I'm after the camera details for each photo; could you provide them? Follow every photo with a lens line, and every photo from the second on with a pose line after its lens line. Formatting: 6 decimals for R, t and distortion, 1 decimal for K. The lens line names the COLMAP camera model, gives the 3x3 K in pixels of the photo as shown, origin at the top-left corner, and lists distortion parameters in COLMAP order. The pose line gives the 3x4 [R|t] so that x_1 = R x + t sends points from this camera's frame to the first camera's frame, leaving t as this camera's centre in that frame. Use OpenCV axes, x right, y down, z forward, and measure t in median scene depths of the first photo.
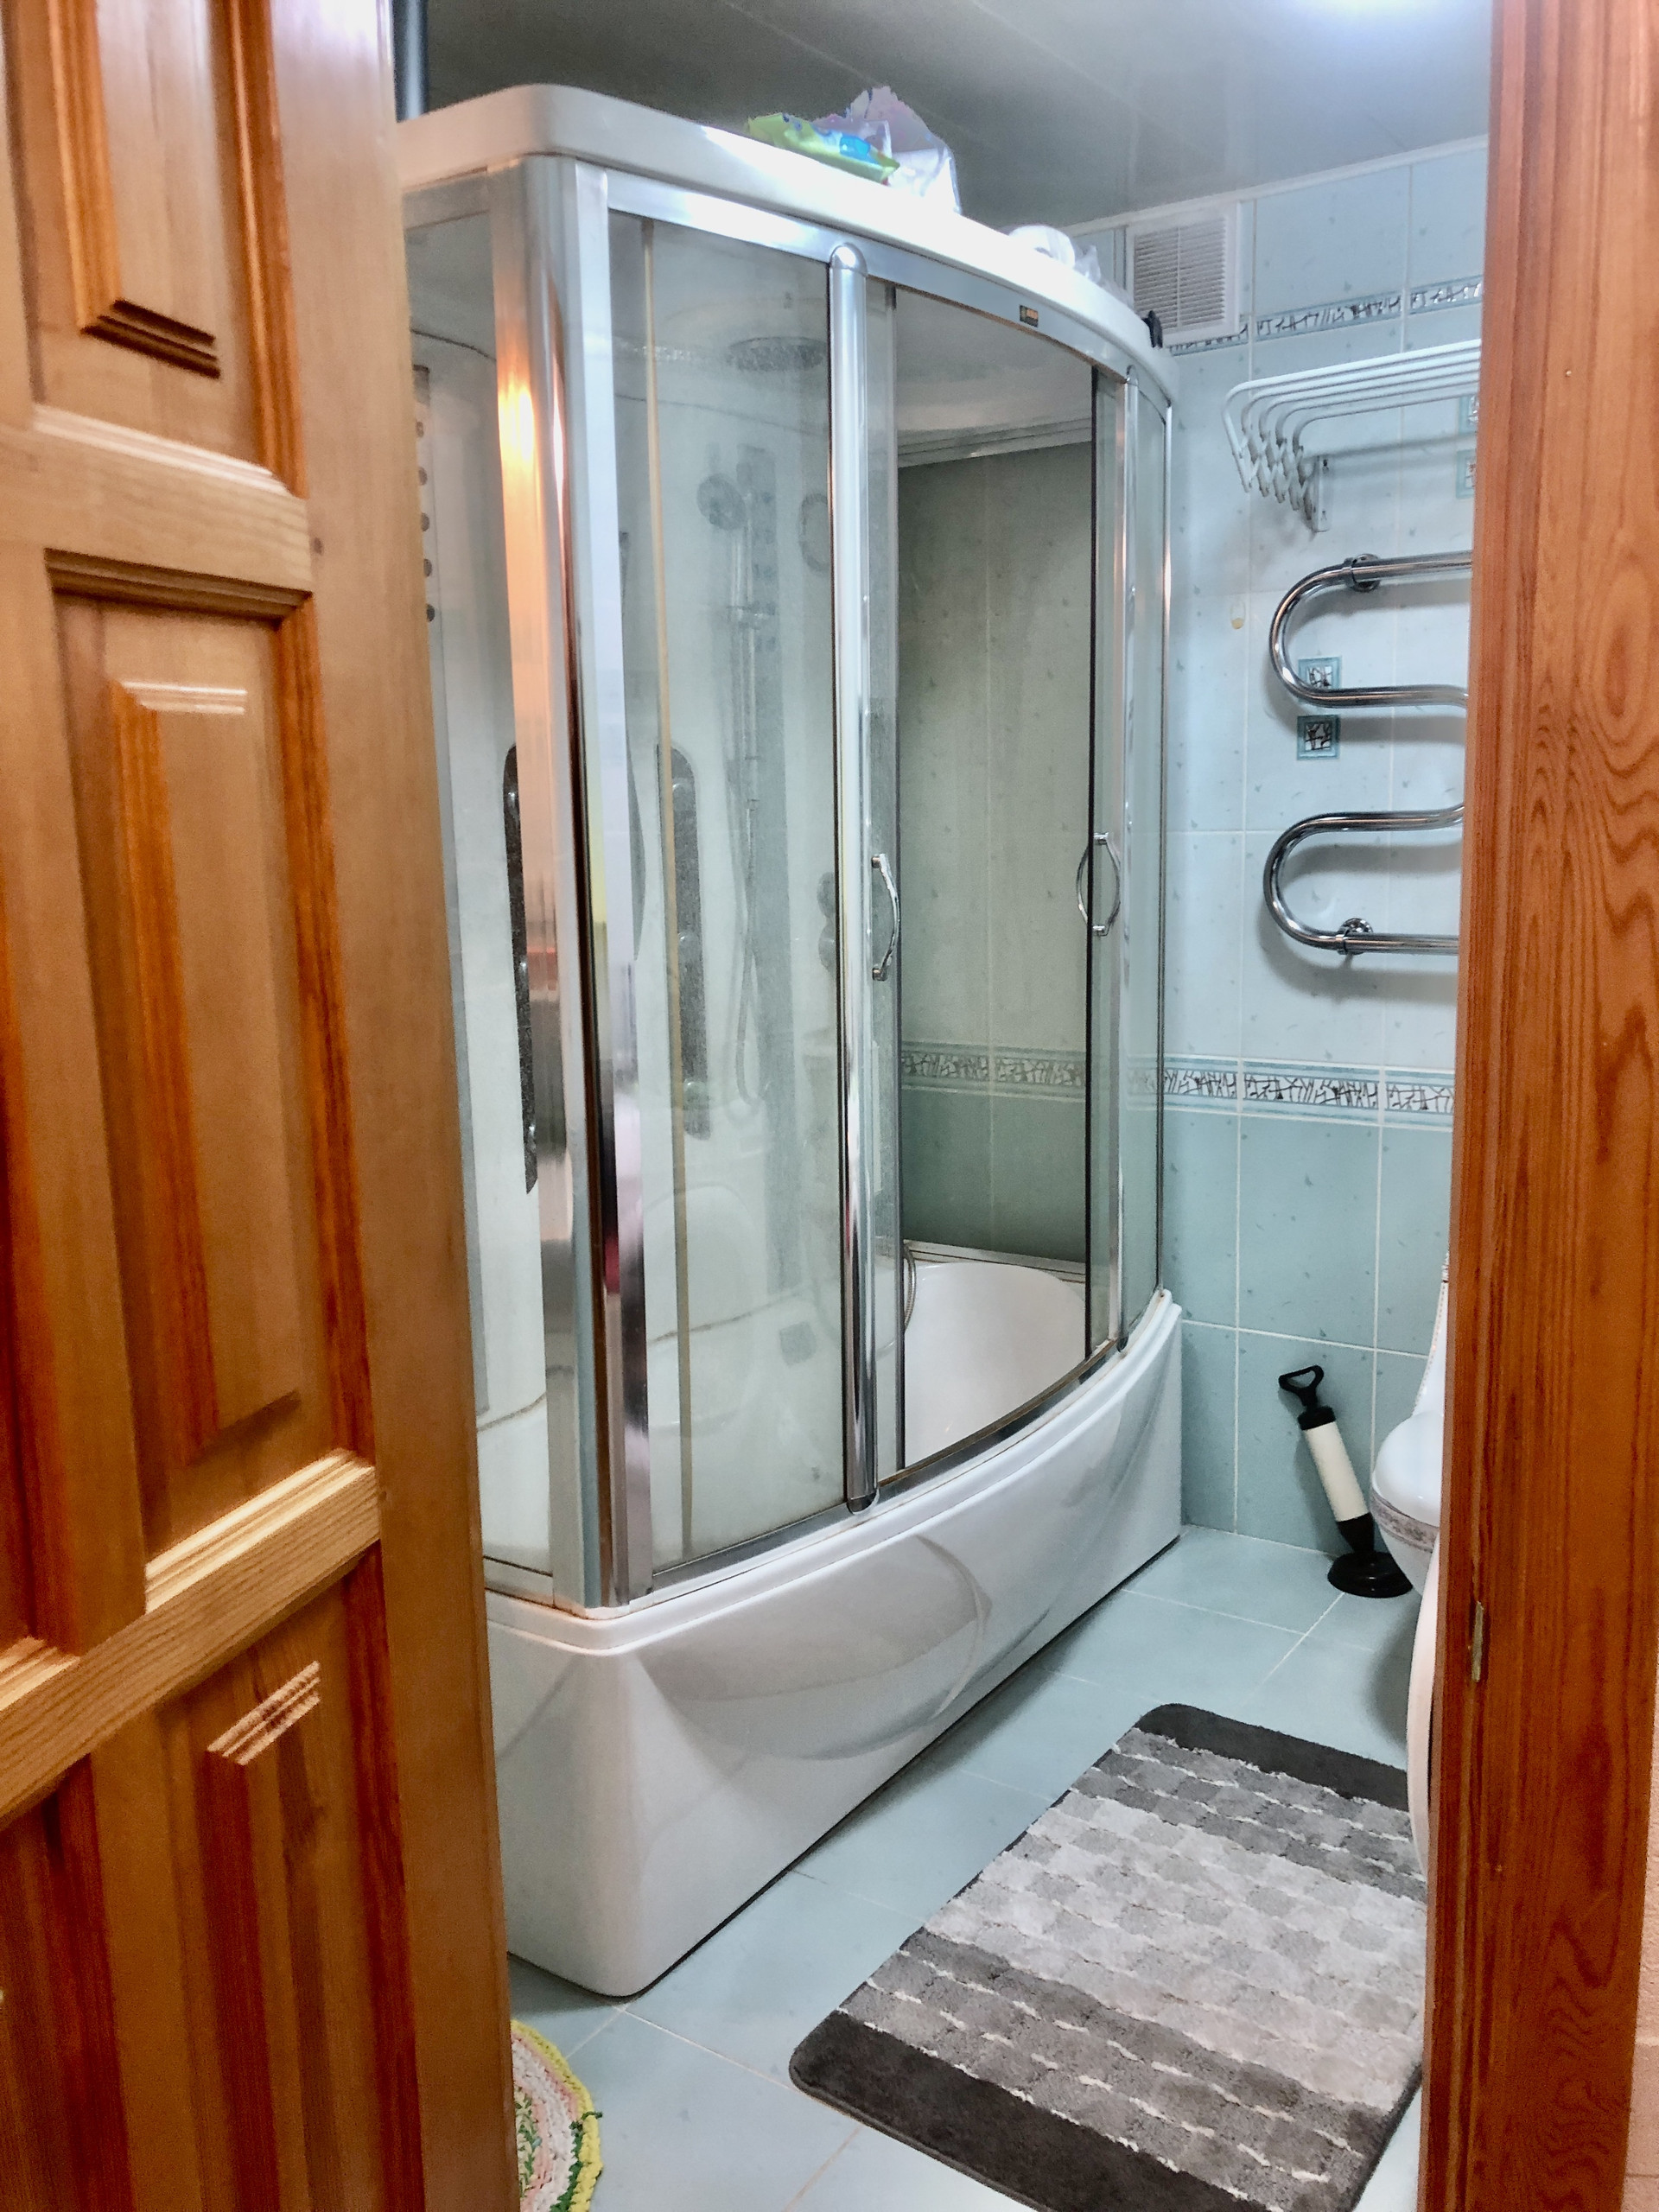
lens RADIAL K [[1851.8, 0, 820.2], [0, 1851.8, 1100.7], [0, 0, 1]] dist [0.079194, -0.064499]
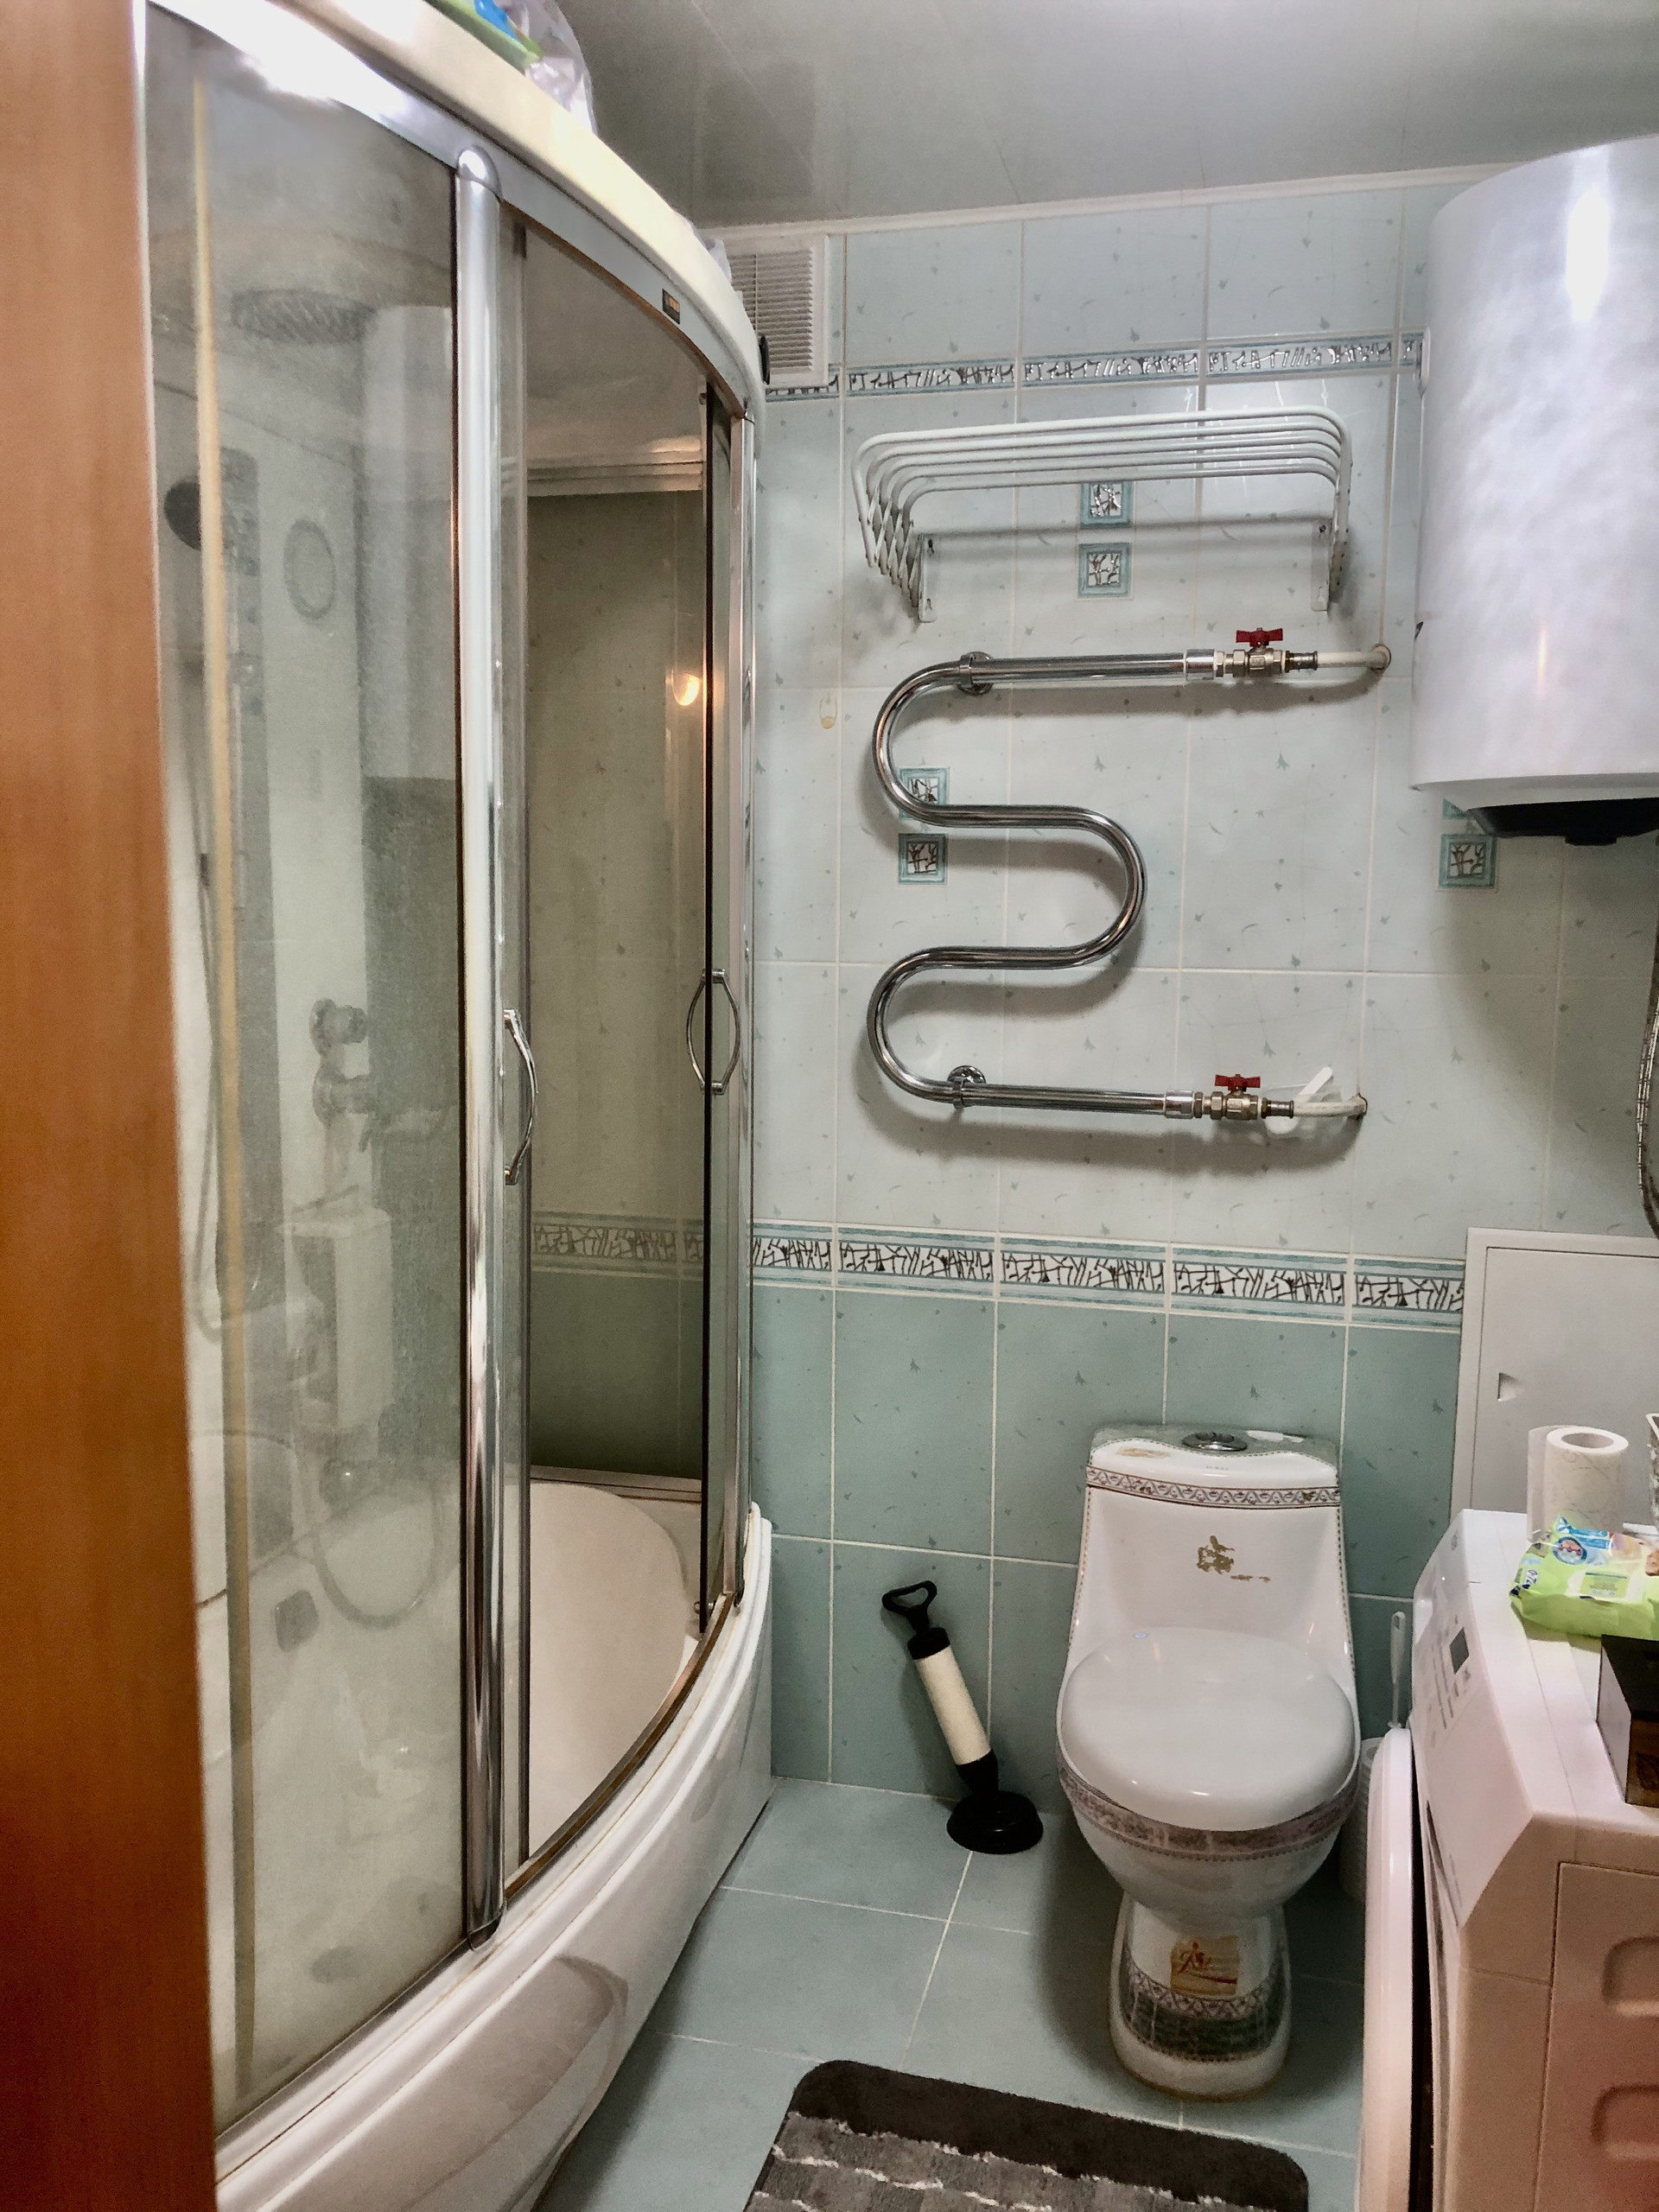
lens RADIAL K [[1851.8, 0, 819.2], [0, 1851.8, 1119.9], [0, 0, 1]] dist [0.079194, -0.064499]
pose [[0.942011, -0.011026, 0.335401, -0.070989], [0.022733, 0.999261, -0.030998, -0.047729], [-0.334812, 0.036825, 0.941565, 0.210729]]
